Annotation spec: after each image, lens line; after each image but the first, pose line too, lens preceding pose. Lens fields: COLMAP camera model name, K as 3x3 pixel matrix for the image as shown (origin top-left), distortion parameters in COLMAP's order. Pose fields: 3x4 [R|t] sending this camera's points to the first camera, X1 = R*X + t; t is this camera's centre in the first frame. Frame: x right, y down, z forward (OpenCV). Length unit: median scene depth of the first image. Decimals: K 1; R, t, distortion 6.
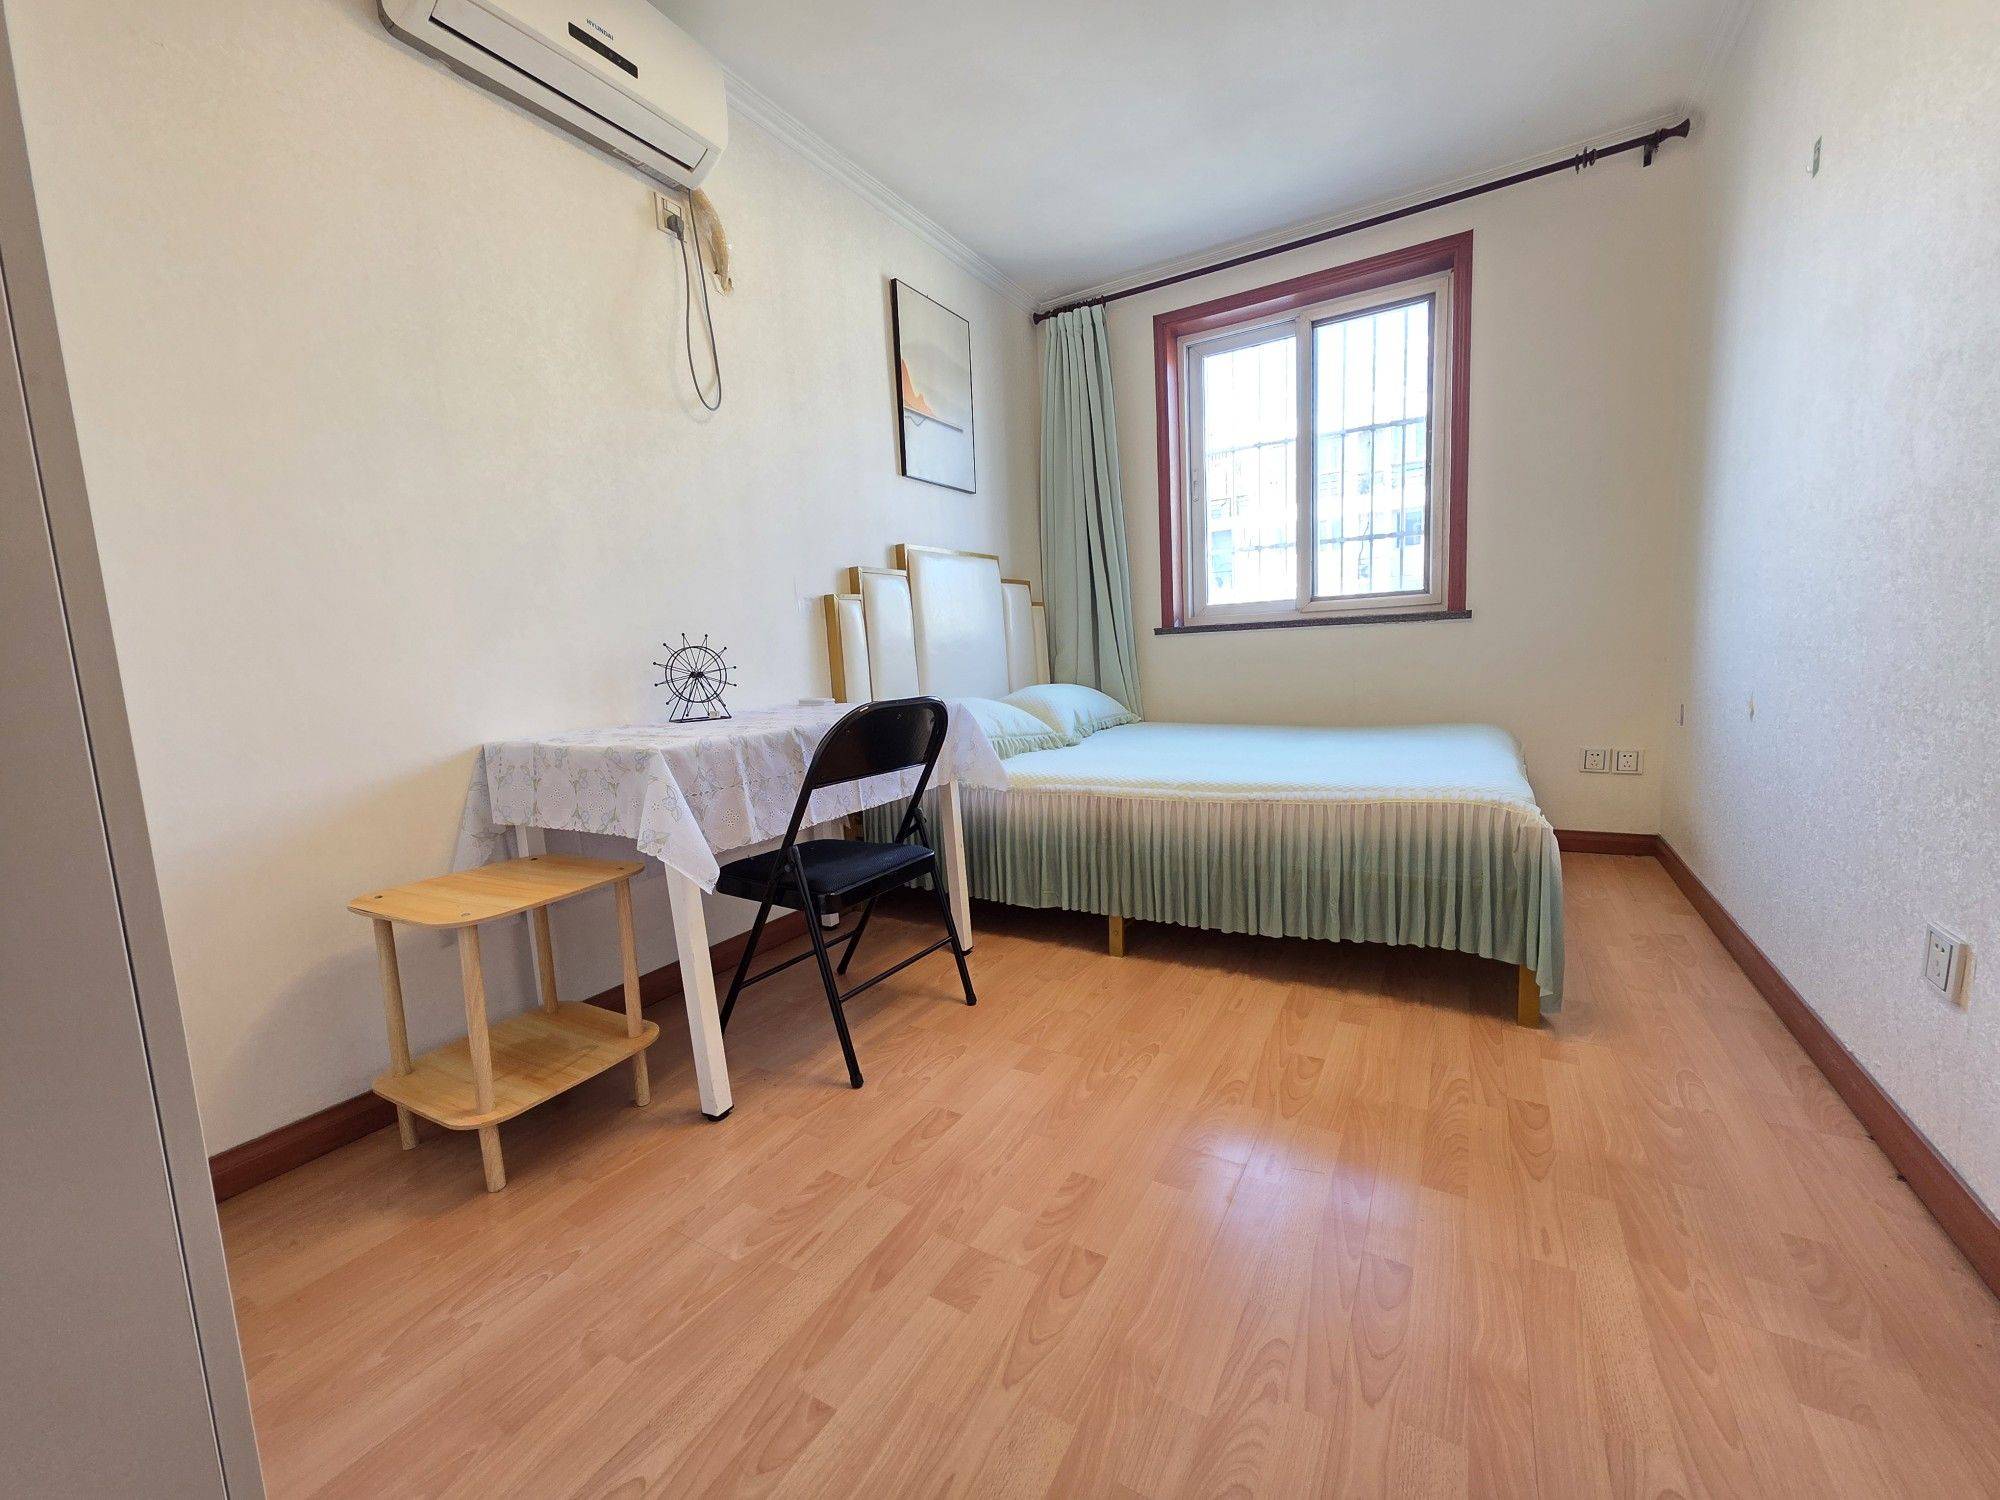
lens RADIAL K [[794.4, 0, 999.9], [0, 794.4, 749.3], [0, 0, 1]] dist [0.003138, -0.000215]
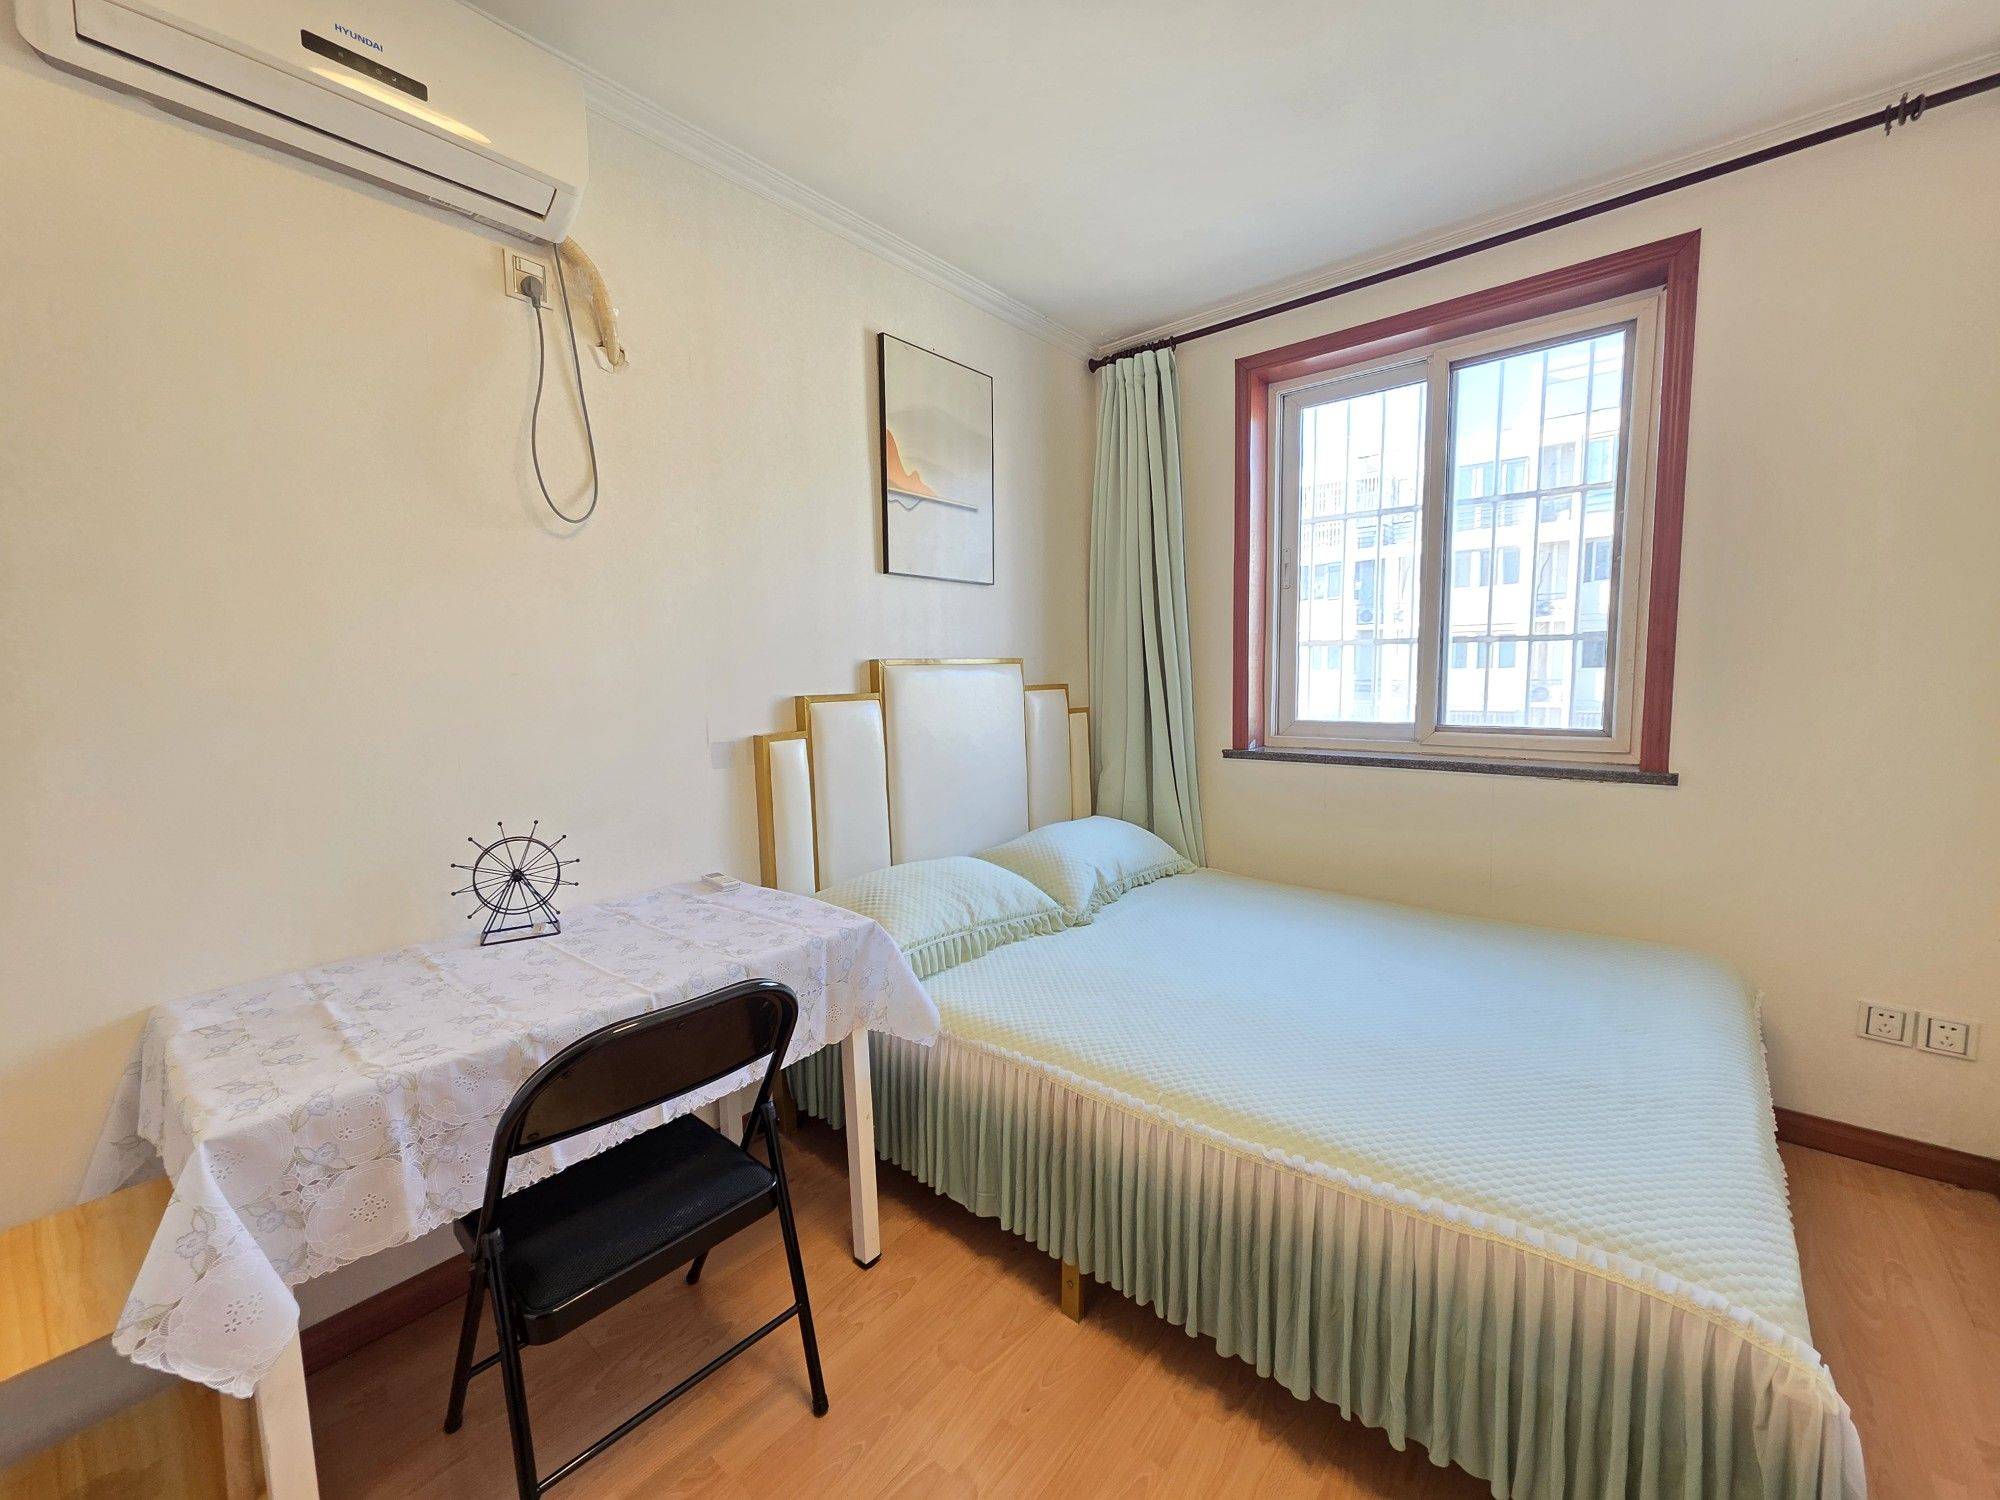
lens RADIAL K [[794.4, 0, 995.3], [0, 794.4, 747.0], [0, 0, 1]] dist [0.003138, -0.000215]
pose [[0.984415, 0.050004, -0.168601, 0.188689], [-0.054054, 0.998347, -0.019515, -0.227320], [0.167346, 0.028325, 0.985491, 0.330732]]
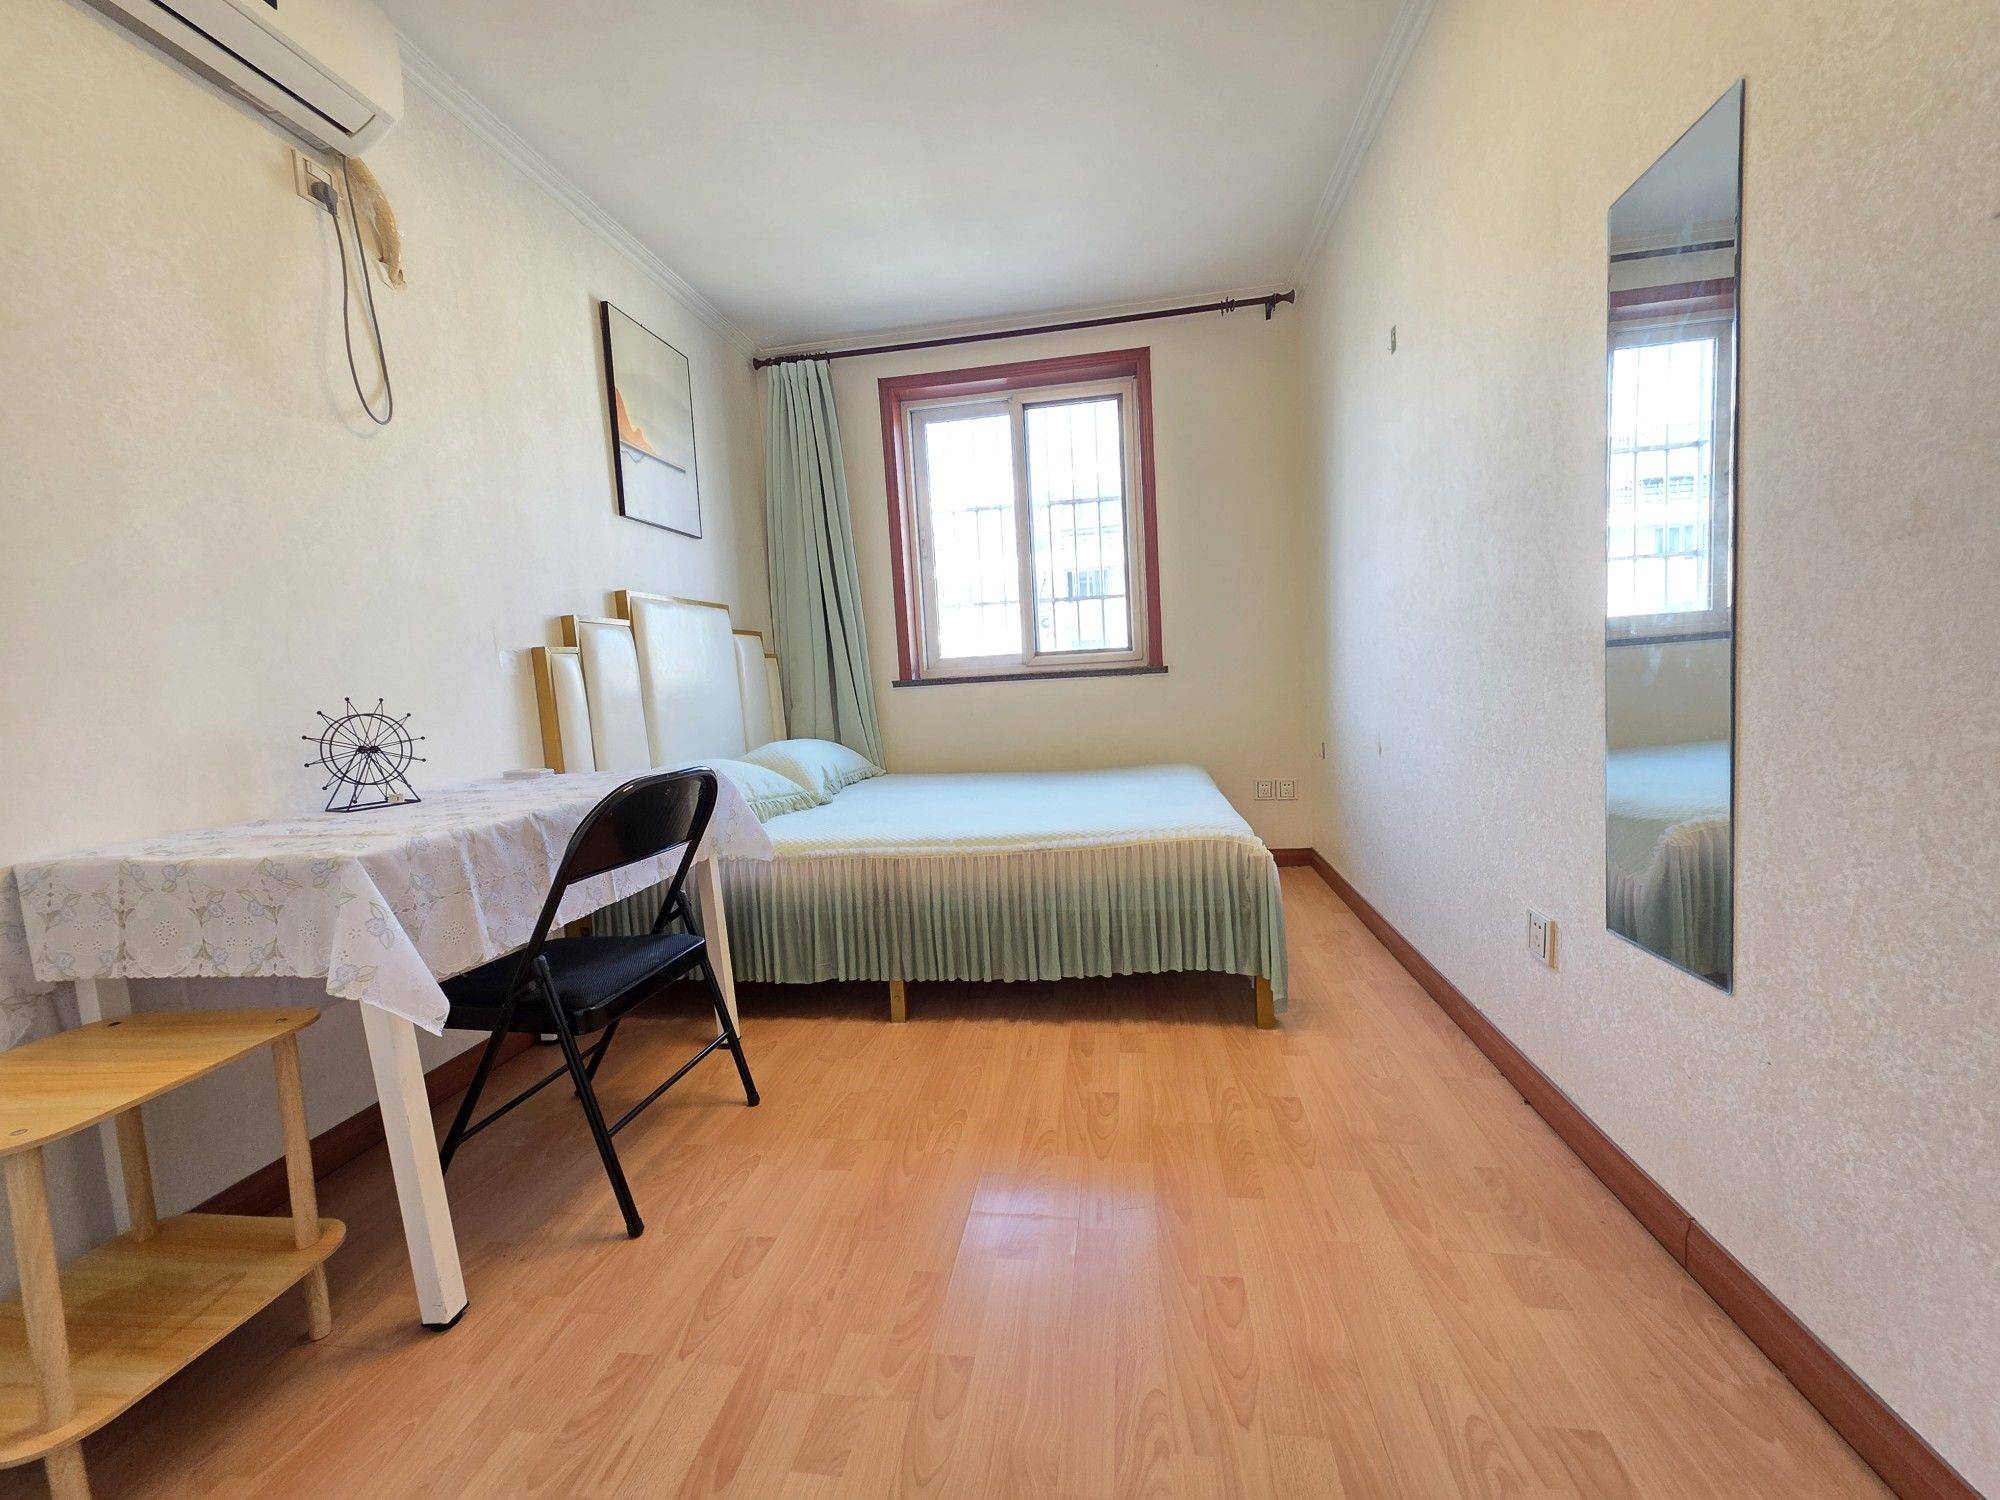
lens RADIAL K [[794.4, 0, 1006.2], [0, 794.4, 747.9], [0, 0, 1]] dist [0.003138, -0.000215]
pose [[0.927967, -0.035140, 0.371001, -0.086953], [0.056105, 0.997371, -0.045865, -0.023673], [-0.368414, 0.063376, 0.927499, 0.031646]]
